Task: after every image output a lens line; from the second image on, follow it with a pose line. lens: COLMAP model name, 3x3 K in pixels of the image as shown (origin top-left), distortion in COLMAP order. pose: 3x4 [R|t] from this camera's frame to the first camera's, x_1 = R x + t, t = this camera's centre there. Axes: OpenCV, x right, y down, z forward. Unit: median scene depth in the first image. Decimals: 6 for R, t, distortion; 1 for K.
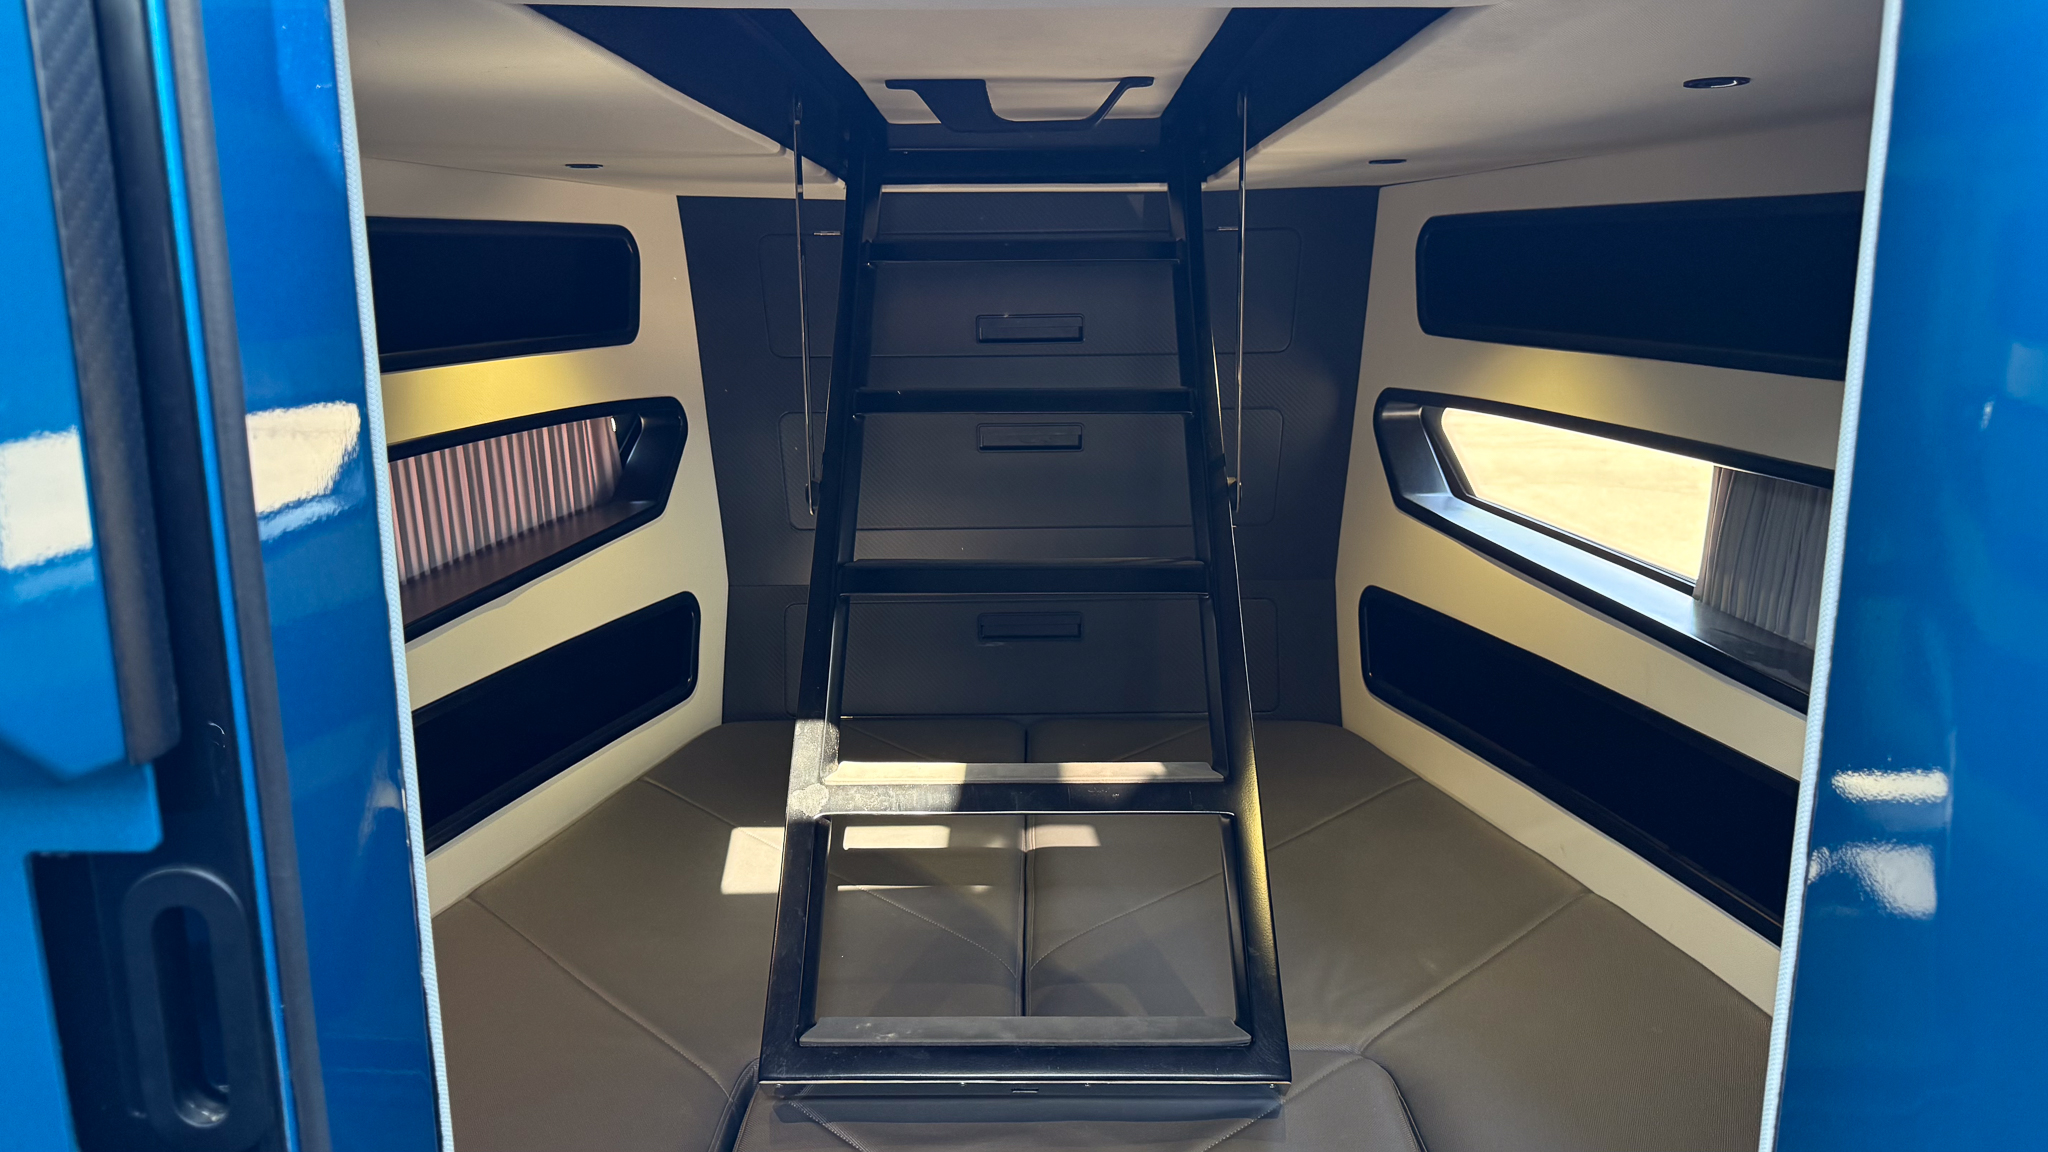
lens RADIAL K [[1405.1, 0, 1031.9], [0, 1405.1, 579.3], [0, 0, 1]] dist [0.085172, -0.152116]
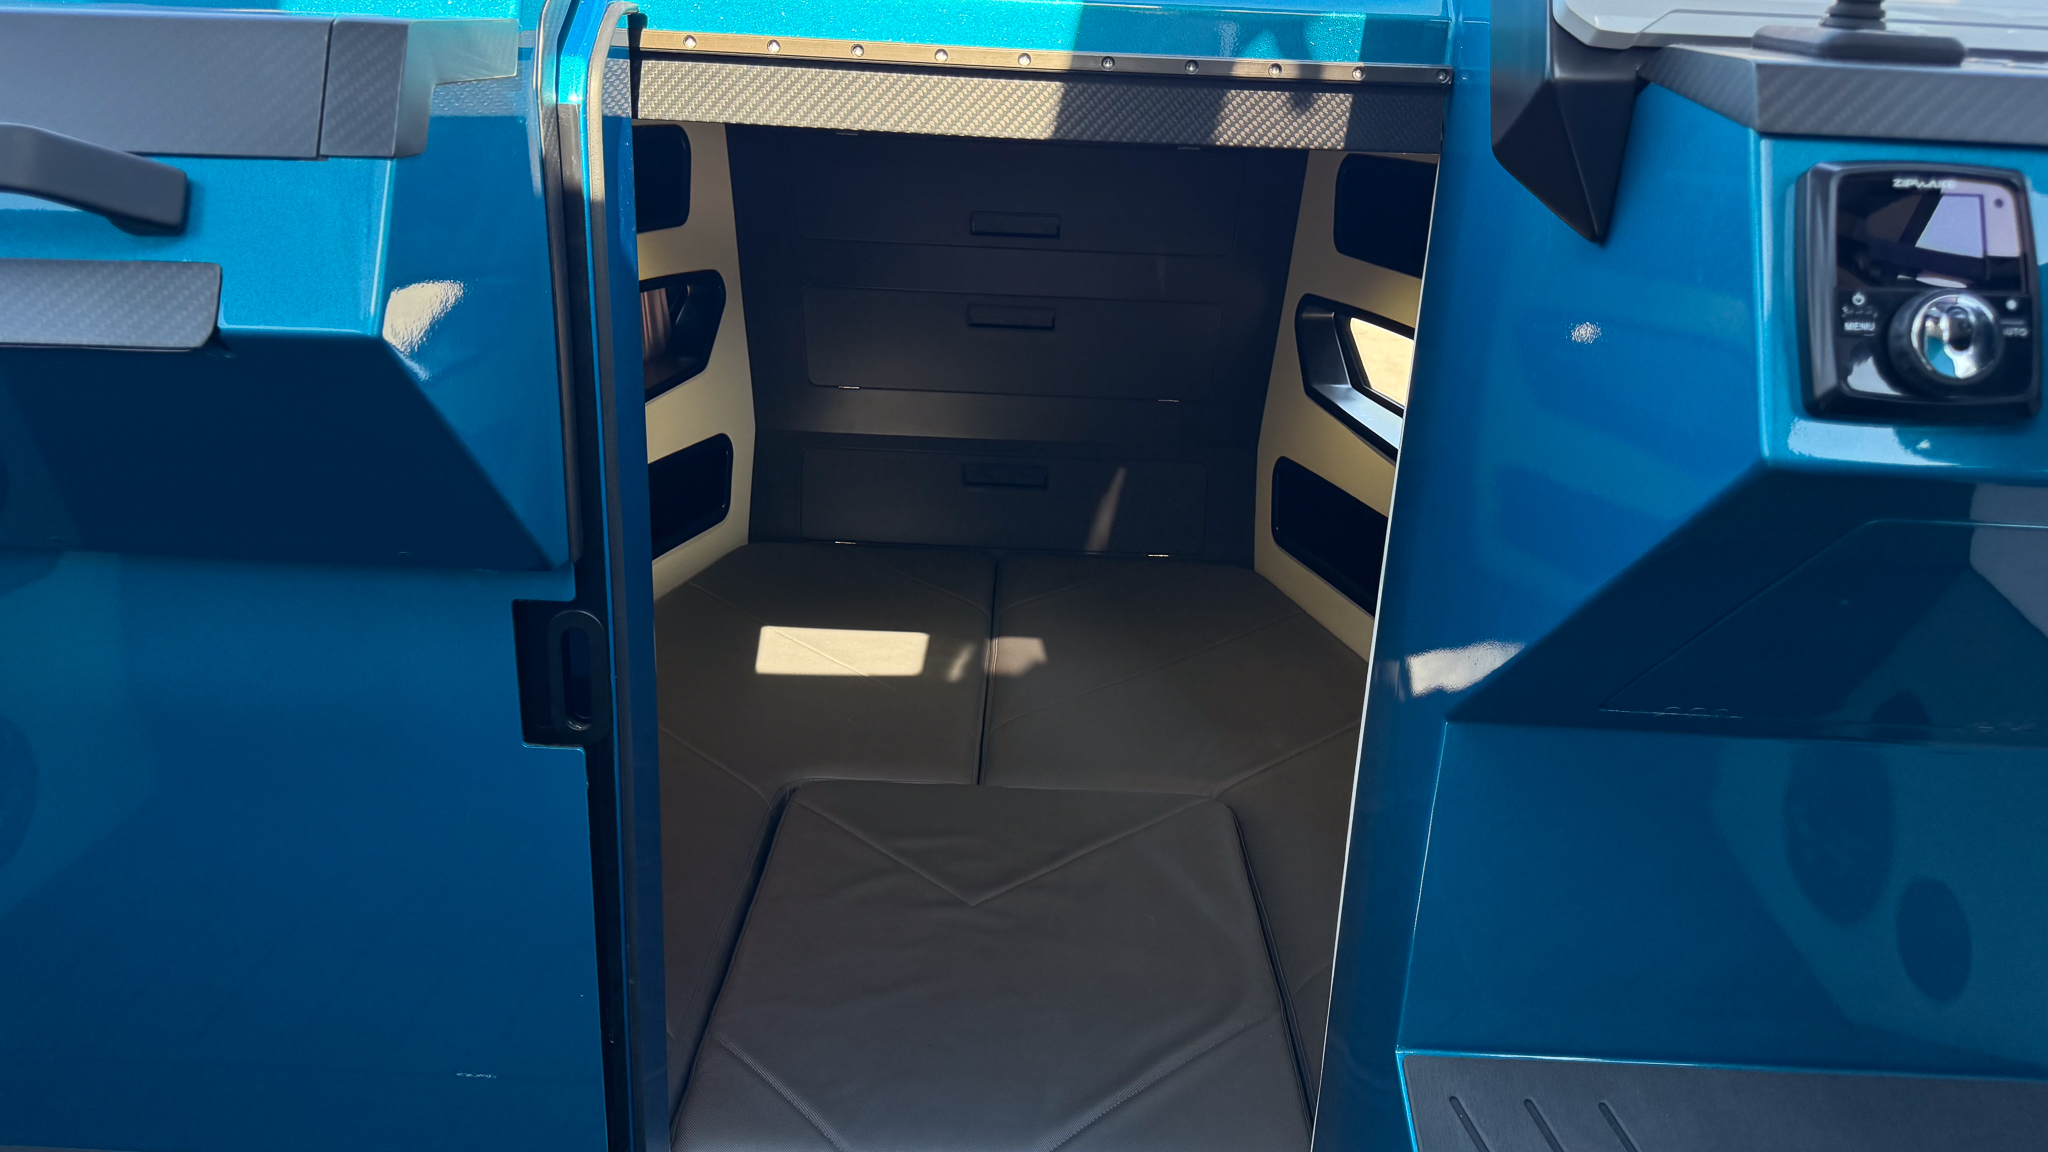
lens RADIAL K [[1405.1, 0, 1031.9], [0, 1405.1, 579.3], [0, 0, 1]] dist [0.085172, -0.152116]
pose [[0.998818, 0.047442, 0.010562, 0.019648], [-0.048373, 0.991474, 0.120992, -0.037522], [-0.004732, -0.121360, 0.992597, -0.306919]]
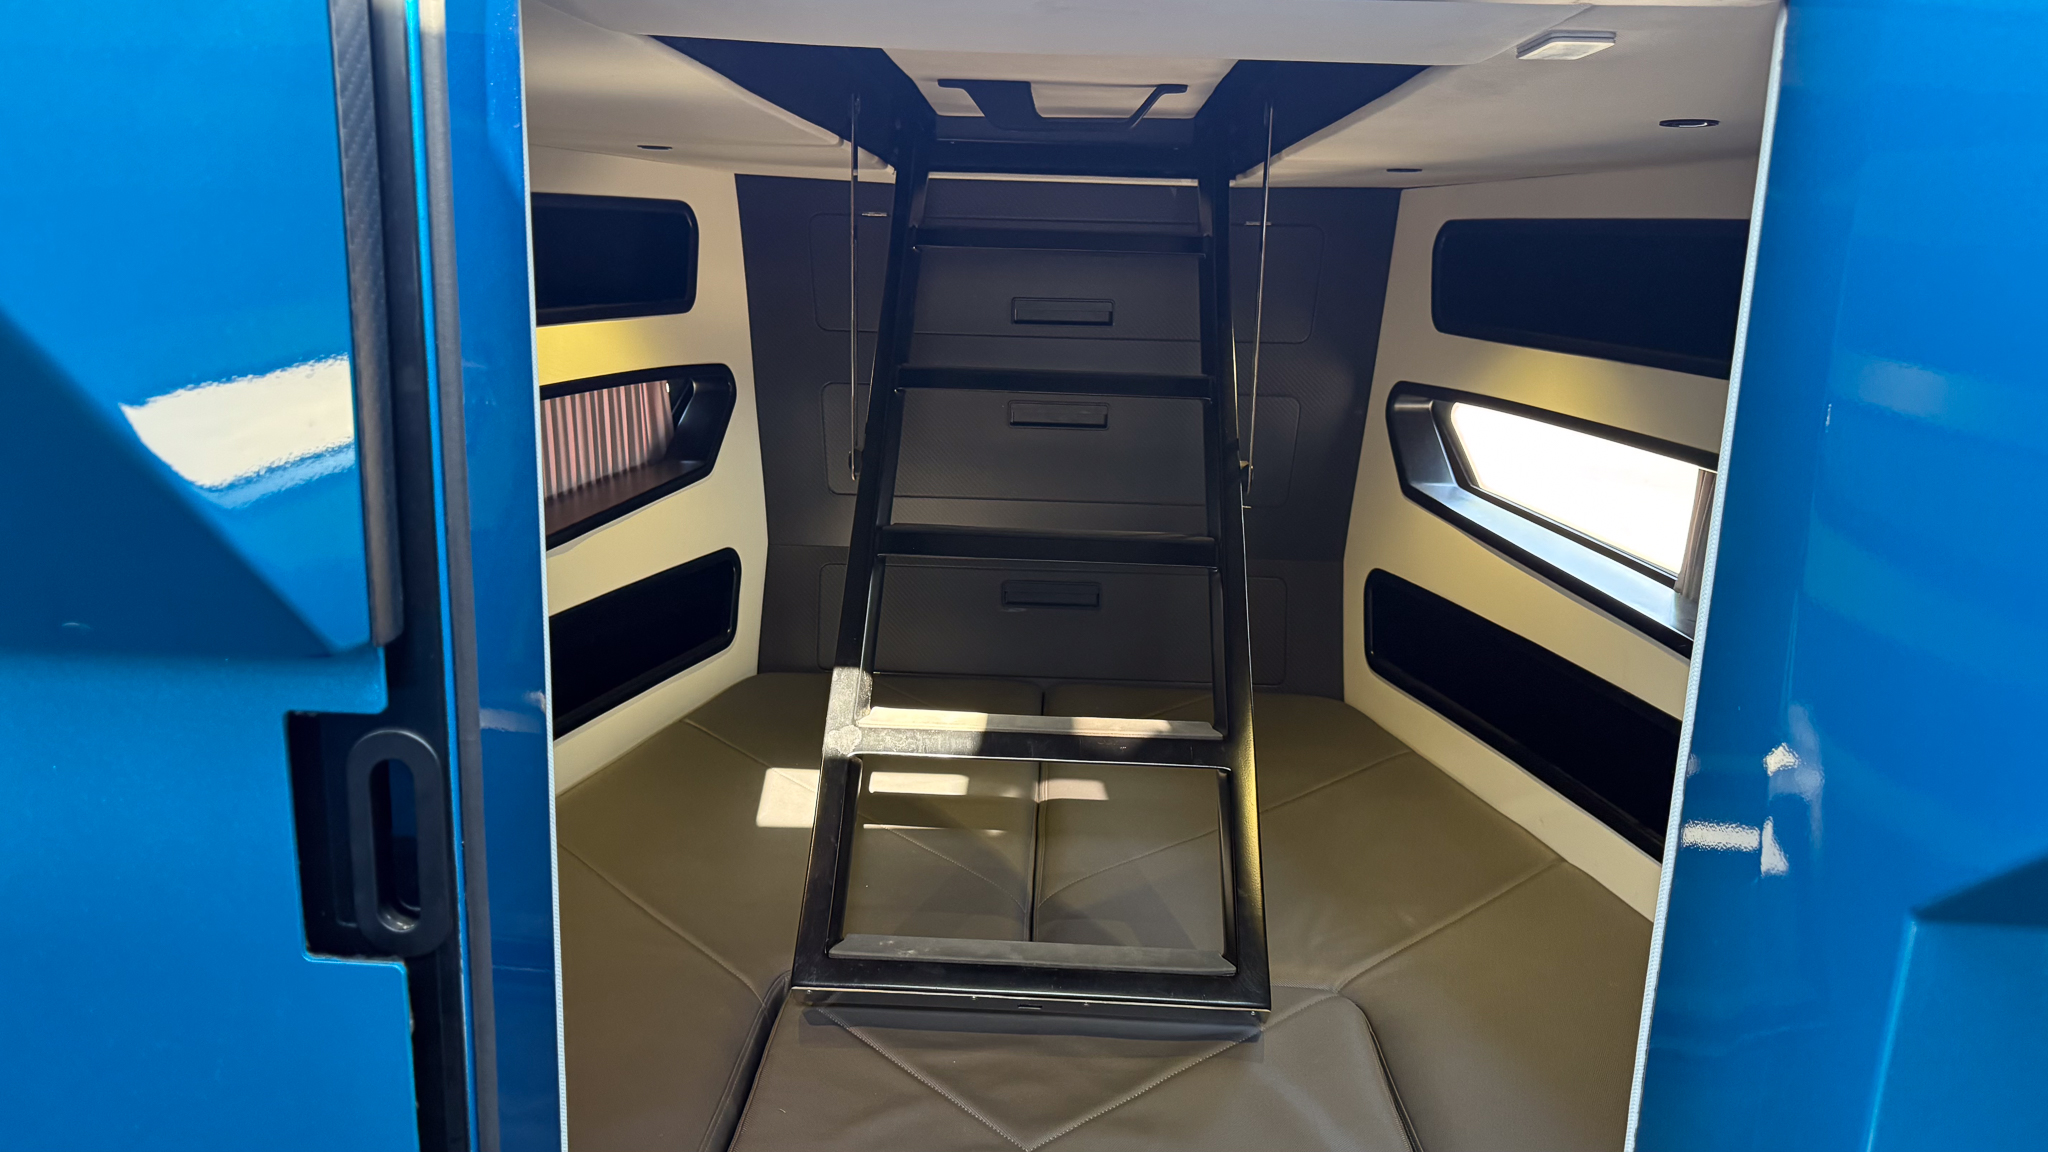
lens RADIAL K [[1403.6, 0, 1021.4], [0, 1403.6, 569.8], [0, 0, 1]] dist [0.086902, -0.149507]
pose [[0.998894, 0.041018, -0.023007, -0.000011], [-0.040740, 0.999093, 0.012399, 0.004329], [0.023494, -0.011448, 0.999658, -0.077269]]
